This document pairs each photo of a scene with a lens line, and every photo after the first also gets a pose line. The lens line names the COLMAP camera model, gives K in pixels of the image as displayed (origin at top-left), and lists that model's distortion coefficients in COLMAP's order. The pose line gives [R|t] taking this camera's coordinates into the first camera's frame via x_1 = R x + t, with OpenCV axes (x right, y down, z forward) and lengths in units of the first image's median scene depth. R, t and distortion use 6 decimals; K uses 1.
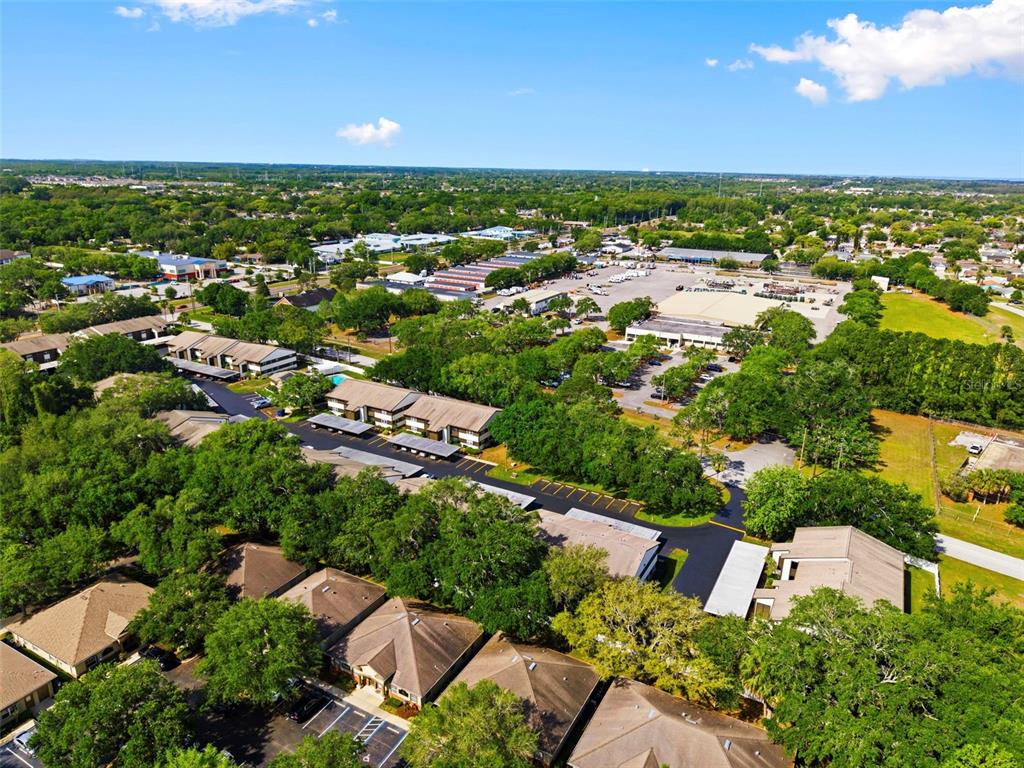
lens RADIAL K [[682.1, 0, 520.7], [0, 682.1, 385.7], [0, 0, 1]] dist [0.033196, -0.039034]
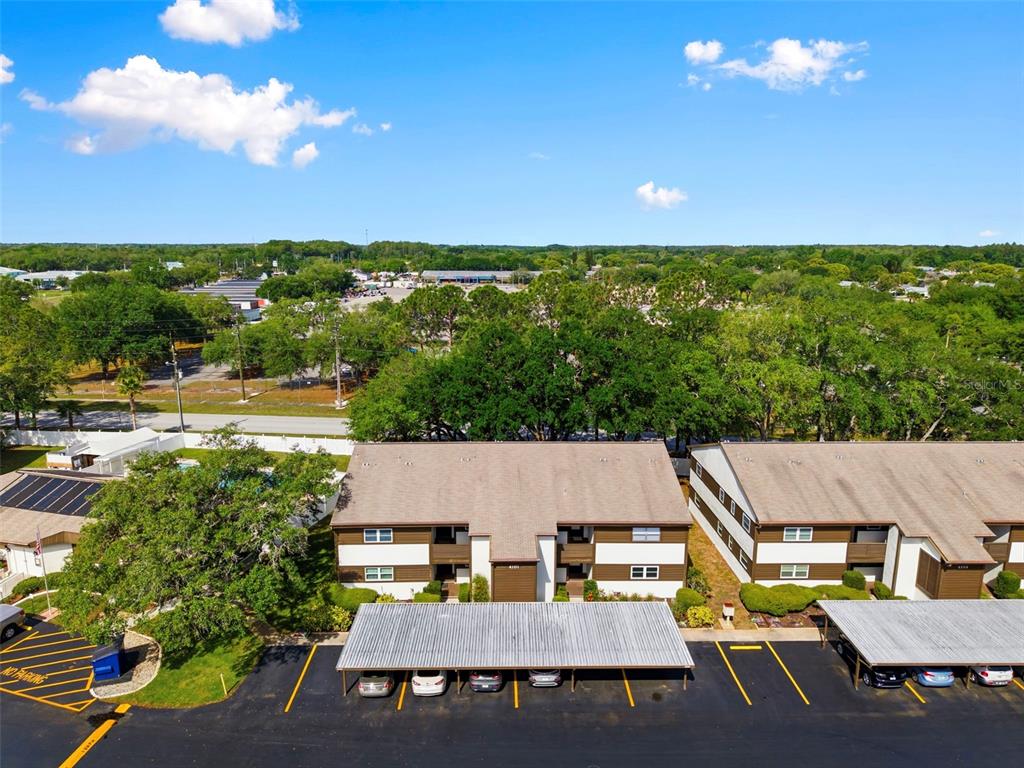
lens RADIAL K [[708.4, 0, 512.6], [0, 708.4, 398.1], [0, 0, 1]] dist [0.047383, -0.043455]
pose [[0.870046, -0.129853, 0.475560, -0.296675], [0.171727, 0.984095, -0.045468, -0.004519], [-0.462092, 0.121226, 0.878507, 0.665488]]
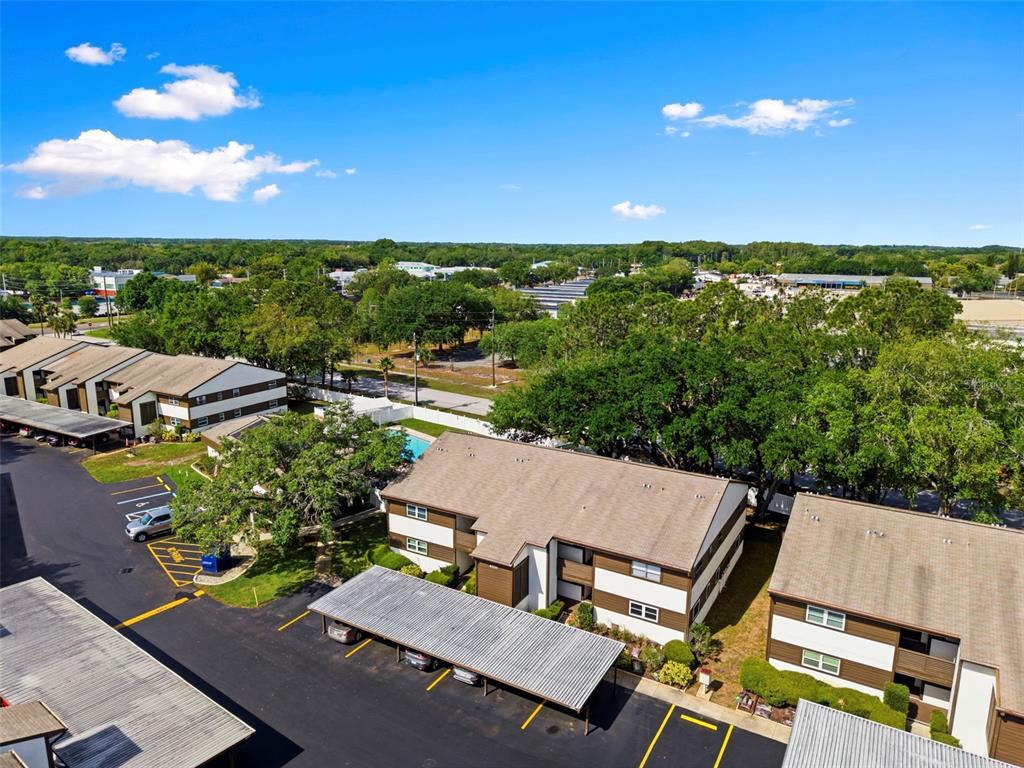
lens RADIAL K [[695.6, 0, 487.5], [0, 695.6, 386.0], [0, 0, 1]] dist [0.029819, -0.005762]
pose [[0.998634, -0.010366, -0.051216, -0.201280], [0.004813, 0.994205, -0.107393, 0.002035], [0.052032, 0.107000, 0.992897, 0.638065]]
